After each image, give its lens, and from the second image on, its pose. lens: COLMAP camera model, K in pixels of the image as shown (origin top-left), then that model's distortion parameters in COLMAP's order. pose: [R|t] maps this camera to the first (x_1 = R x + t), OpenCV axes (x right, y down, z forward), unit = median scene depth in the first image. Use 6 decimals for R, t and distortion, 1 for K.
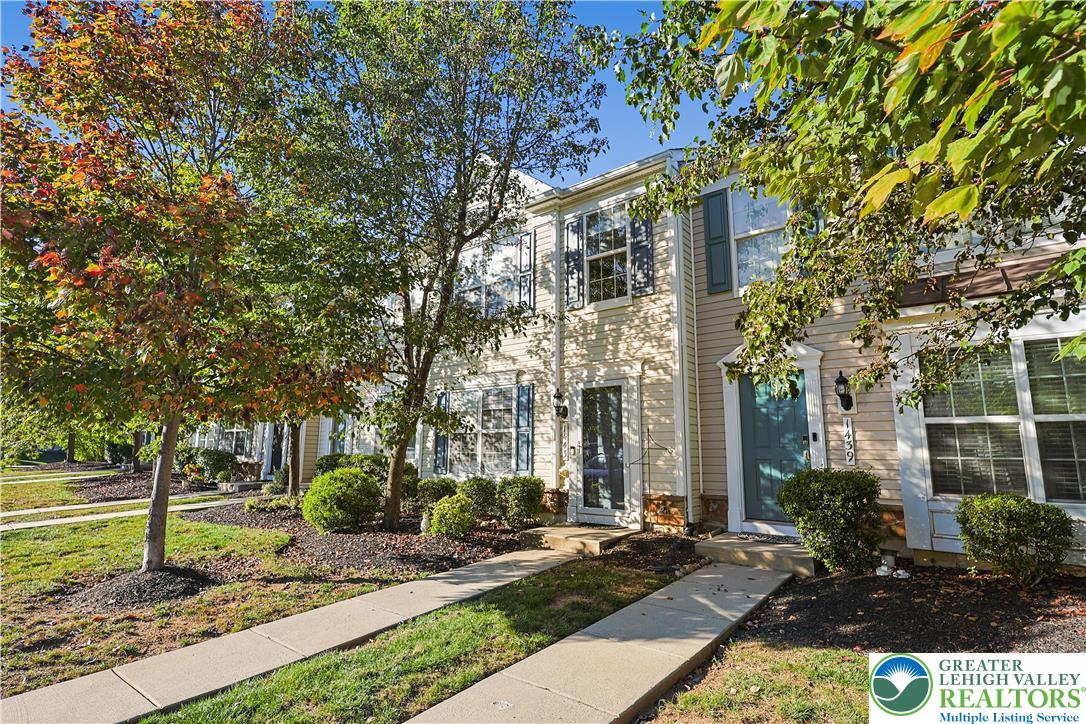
lens RADIAL K [[547.4, 0, 527.5], [0, 547.4, 378.7], [0, 0, 1]] dist [-0.000358, -0.000646]
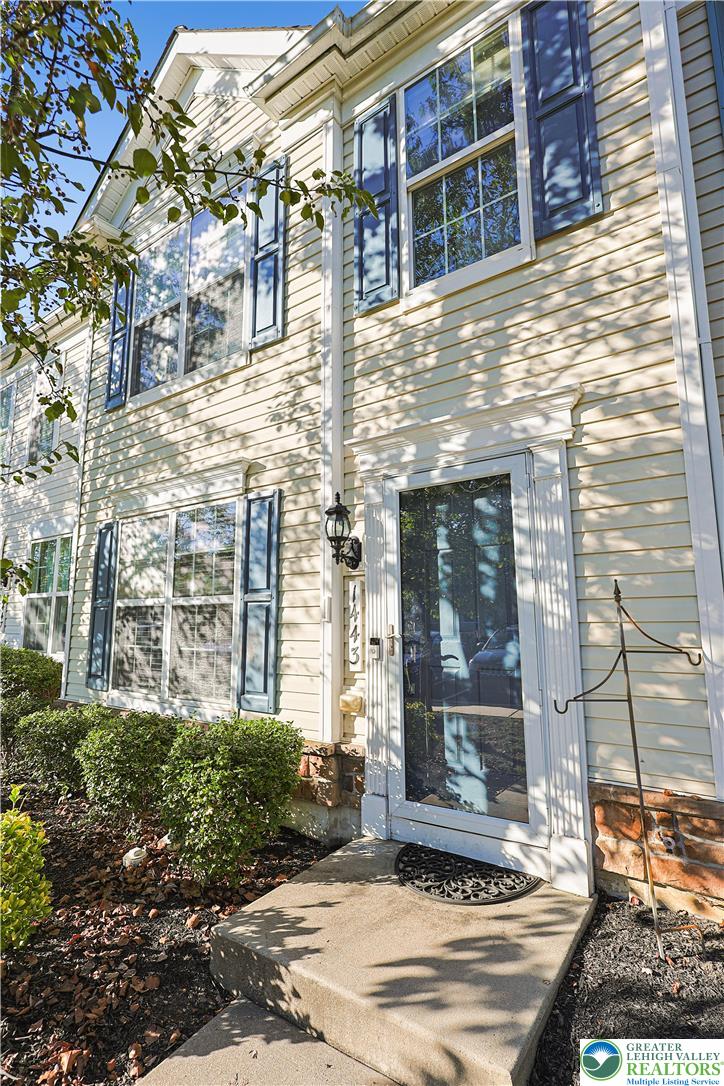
lens RADIAL K [[534.5, 0, 357.5], [0, 534.5, 555.7], [0, 0, 1]] dist [-0.000363, -0.000005]
pose [[0.995611, 0.007276, 0.093300, 0.033110], [-0.007088, 0.999972, -0.002353, 0.068366], [-0.093315, 0.001682, 0.995635, 0.632528]]
